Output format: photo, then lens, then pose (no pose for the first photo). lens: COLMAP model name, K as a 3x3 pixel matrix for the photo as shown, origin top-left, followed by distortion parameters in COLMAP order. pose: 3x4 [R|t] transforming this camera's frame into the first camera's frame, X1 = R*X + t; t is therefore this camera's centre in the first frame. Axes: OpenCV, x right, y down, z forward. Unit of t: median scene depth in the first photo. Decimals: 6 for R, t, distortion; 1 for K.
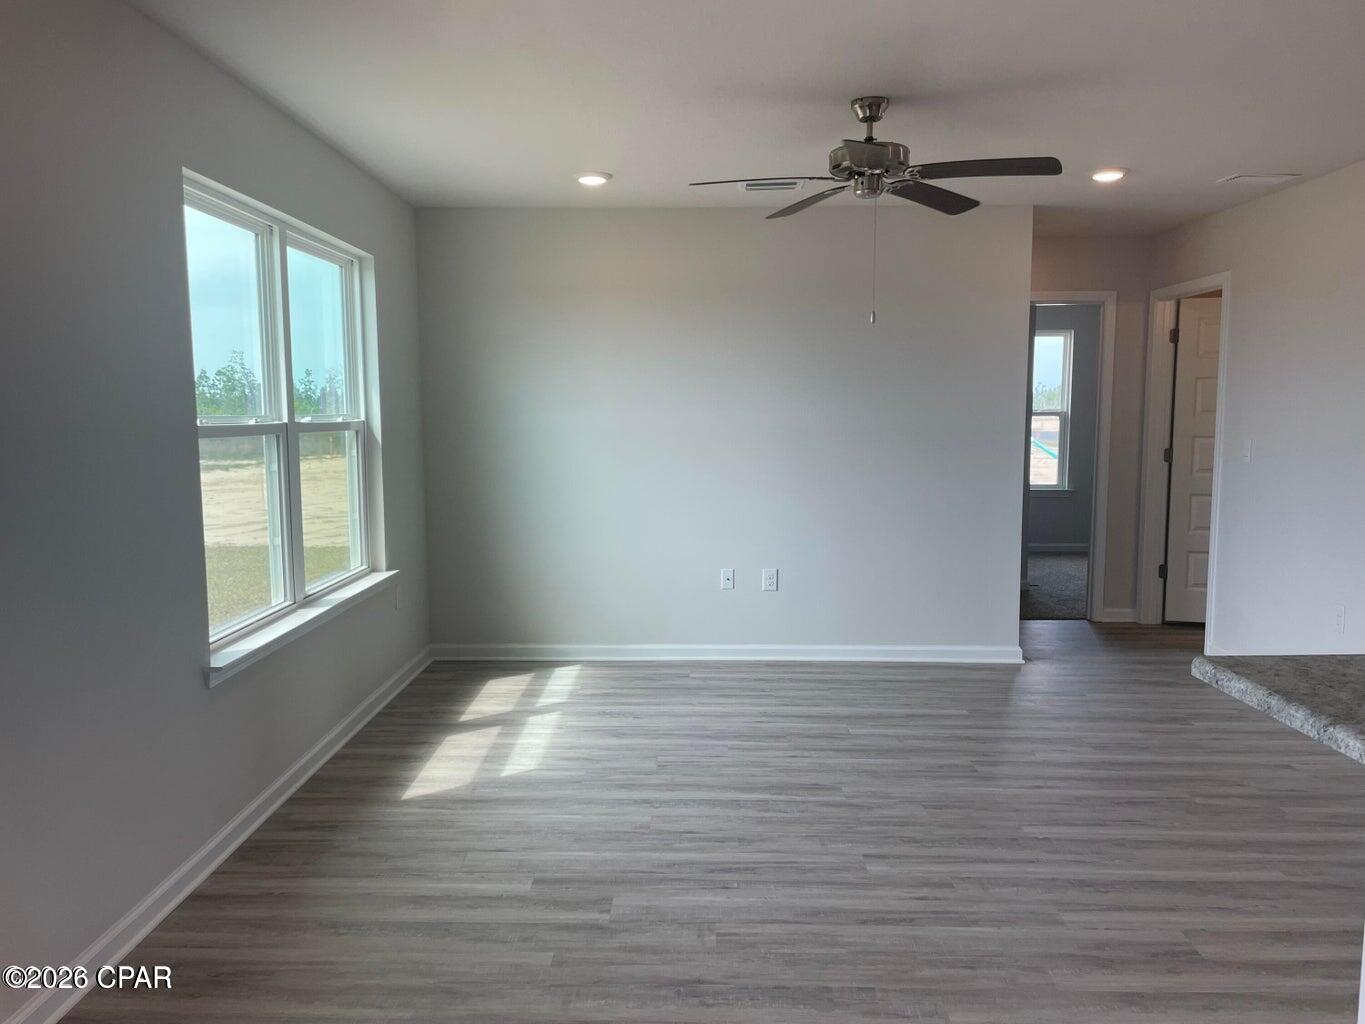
lens RADIAL K [[1058.2, 0, 688.7], [0, 1058.2, 509.6], [0, 0, 1]] dist [0.095185, -0.123905]
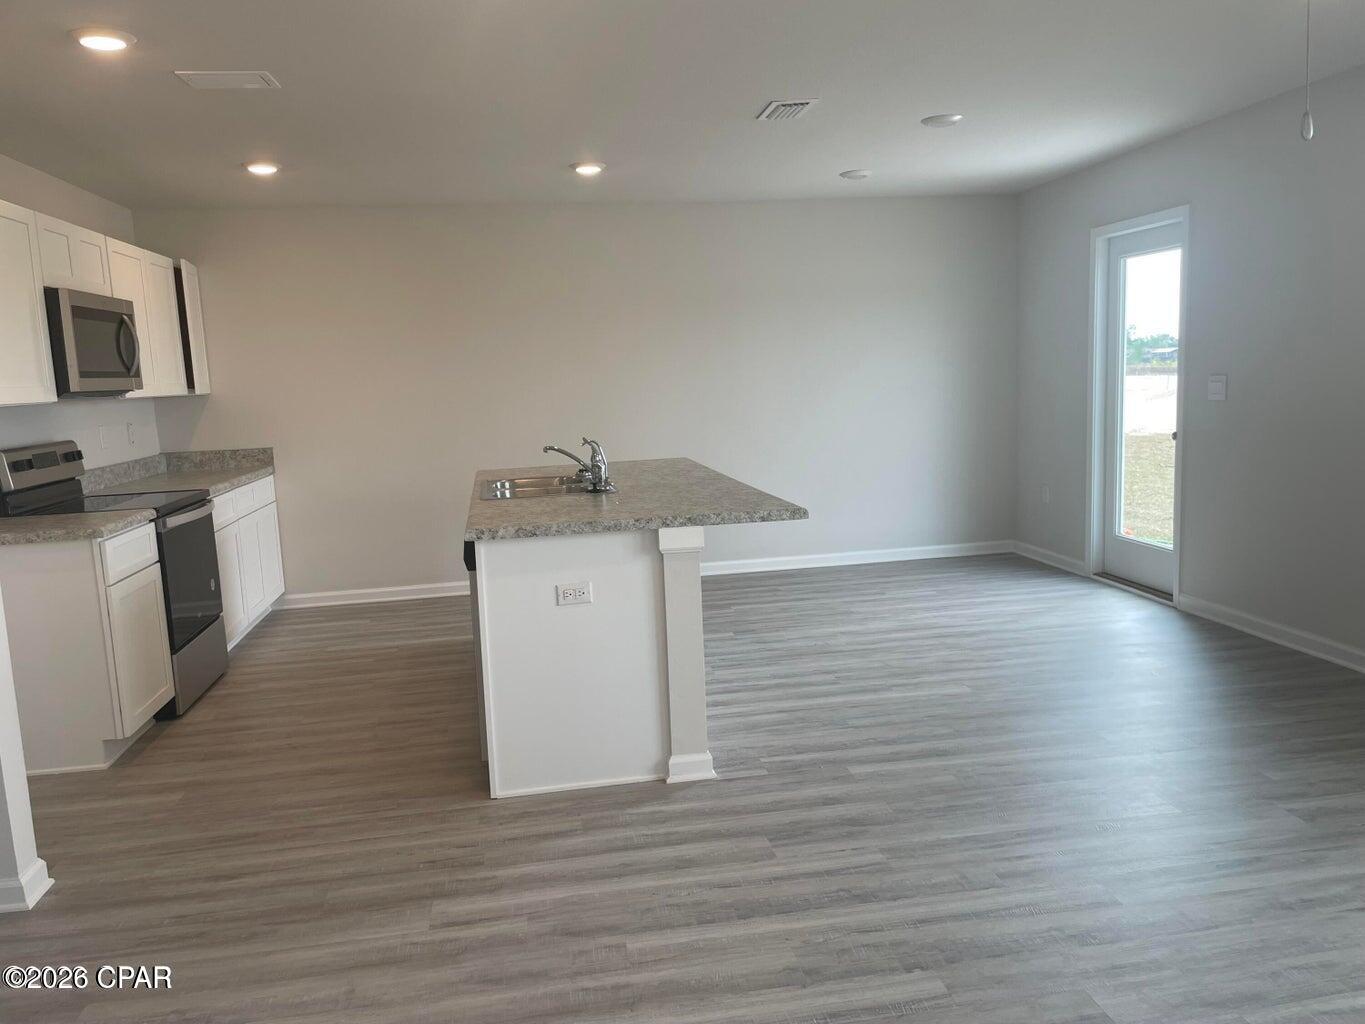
lens RADIAL K [[1058.2, 0, 688.4], [0, 1058.2, 517.2], [0, 0, 1]] dist [0.095185, -0.123905]
pose [[-0.984077, 0.070894, -0.162995, 0.651293], [0.030884, 0.971265, 0.235987, -0.176064], [0.175041, 0.227196, -0.957989, 1.810003]]
